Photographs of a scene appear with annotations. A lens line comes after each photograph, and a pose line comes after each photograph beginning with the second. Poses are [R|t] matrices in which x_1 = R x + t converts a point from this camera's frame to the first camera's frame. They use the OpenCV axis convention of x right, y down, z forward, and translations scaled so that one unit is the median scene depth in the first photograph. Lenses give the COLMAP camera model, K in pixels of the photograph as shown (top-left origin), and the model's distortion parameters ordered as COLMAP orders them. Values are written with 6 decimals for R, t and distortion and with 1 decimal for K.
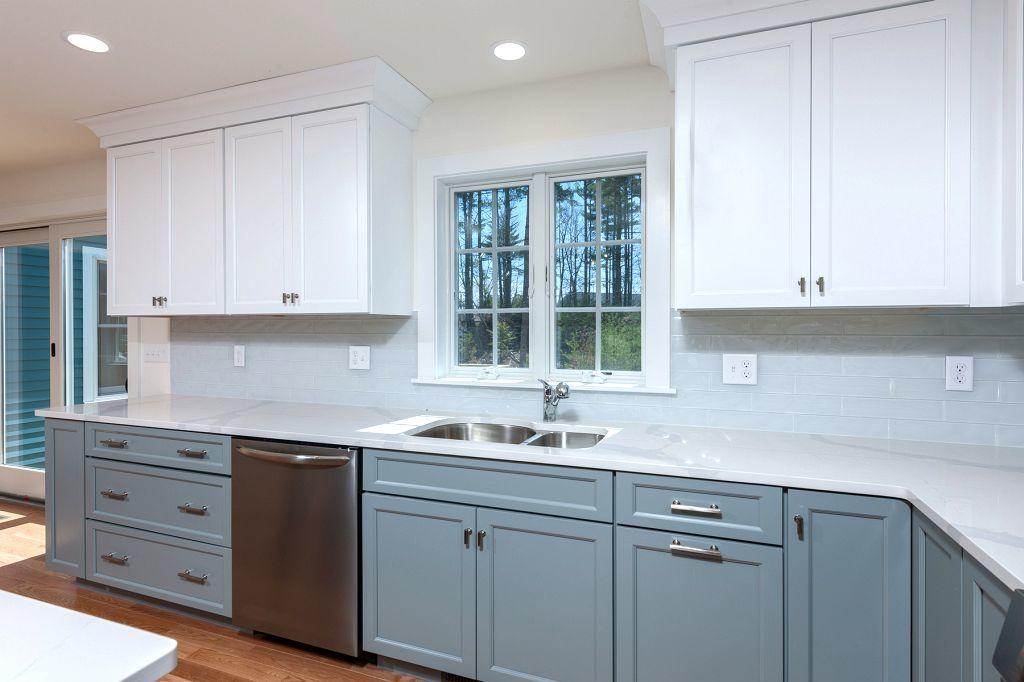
lens RADIAL K [[523.5, 0, 507.9], [0, 523.5, 340.1], [0, 0, 1]] dist [0.010414, -0.000025]
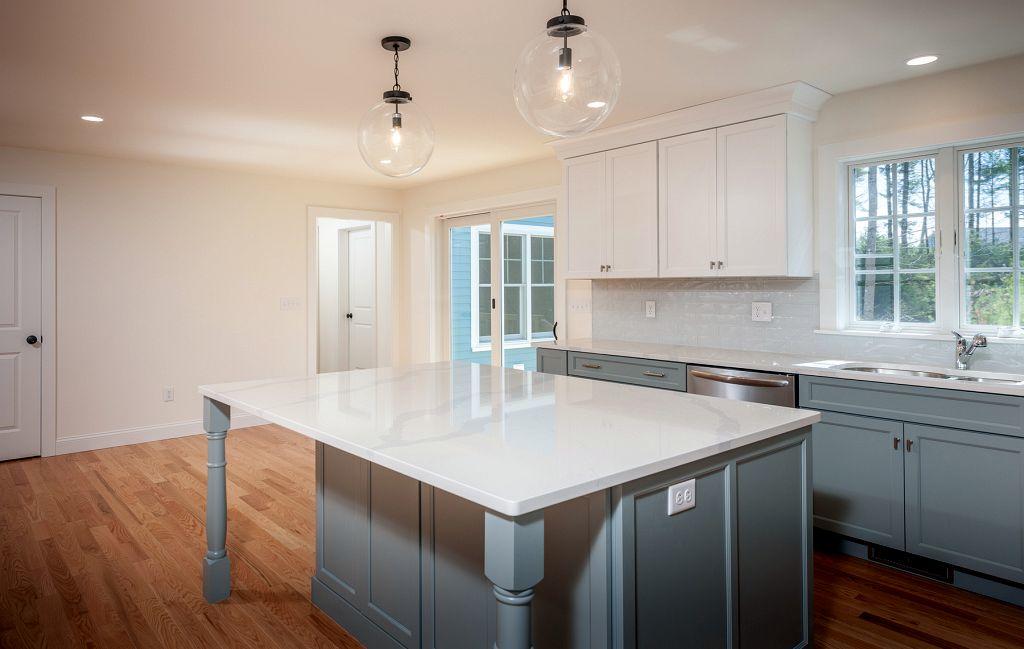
lens RADIAL K [[646.3, 0, 460.2], [0, 646.3, 284.8], [0, 0, 1]] dist [-0.004460, -0.001934]
pose [[0.865916, -0.004207, -0.500172, -0.162184], [-0.007922, 0.999724, -0.022123, 0.011216], [0.500127, 0.023120, 0.865643, -0.744892]]
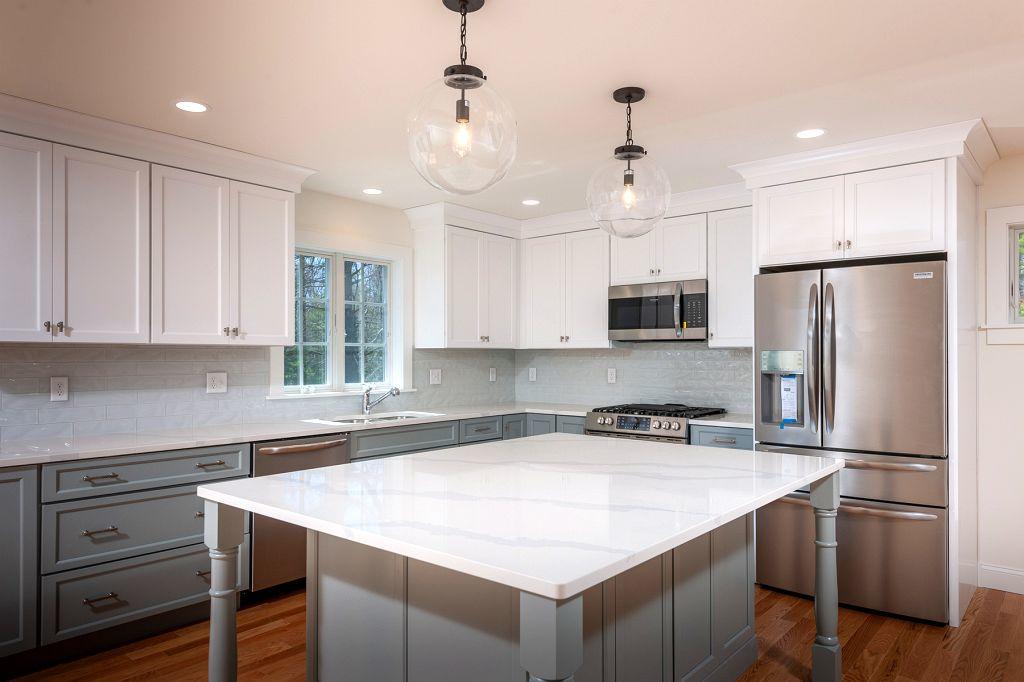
lens RADIAL K [[656.5, 0, 515.8], [0, 656.5, 350.8], [0, 0, 1]] dist [-0.013343, 0.000233]
pose [[0.327864, 0.006517, 0.944702, -1.648399], [0.021811, 0.999657, -0.014465, -0.001384], [-0.944473, 0.025347, 0.327610, -0.112805]]
